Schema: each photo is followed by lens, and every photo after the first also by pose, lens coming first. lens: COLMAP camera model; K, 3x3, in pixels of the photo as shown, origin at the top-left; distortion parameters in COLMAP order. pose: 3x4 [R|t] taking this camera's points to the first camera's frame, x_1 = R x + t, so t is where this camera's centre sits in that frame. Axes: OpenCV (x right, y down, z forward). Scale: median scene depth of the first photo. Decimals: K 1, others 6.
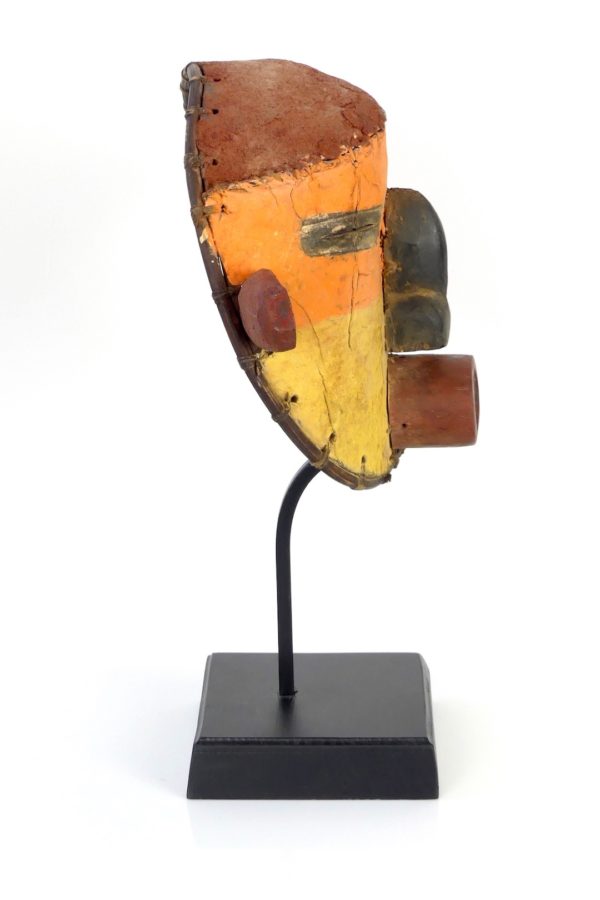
lens RADIAL K [[2346.4, 0, 295.0], [0, 2346.4, 452.6], [0, 0, 1]] dist [0.022370, 0.000000]
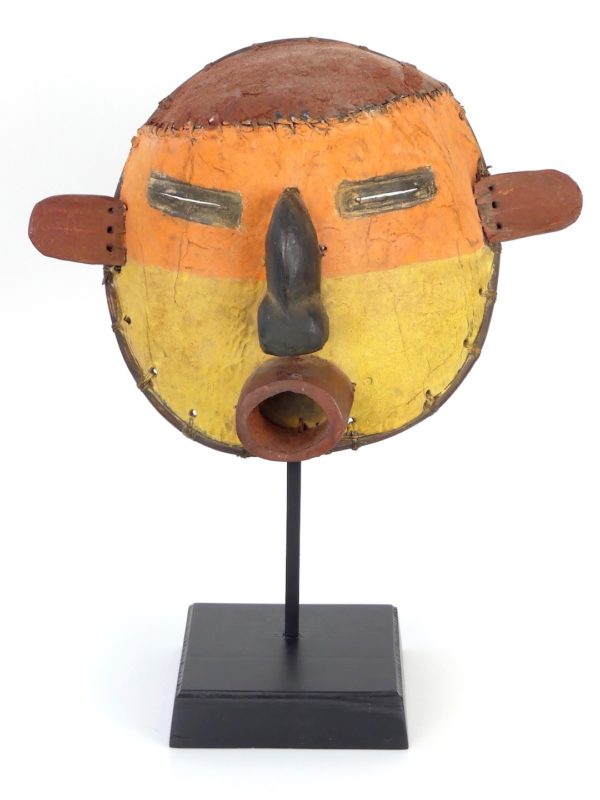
lens RADIAL K [[2212.9, 0, 302.9], [0, 2212.9, 394.1], [0, 0, 1]] dist [-0.140576, 0.000000]
pose [[0.013961, 0.331787, -0.943251, 1.008332], [-0.296843, 0.902190, 0.312950, -0.345841], [0.954824, 0.275628, 0.111084, 0.953350]]
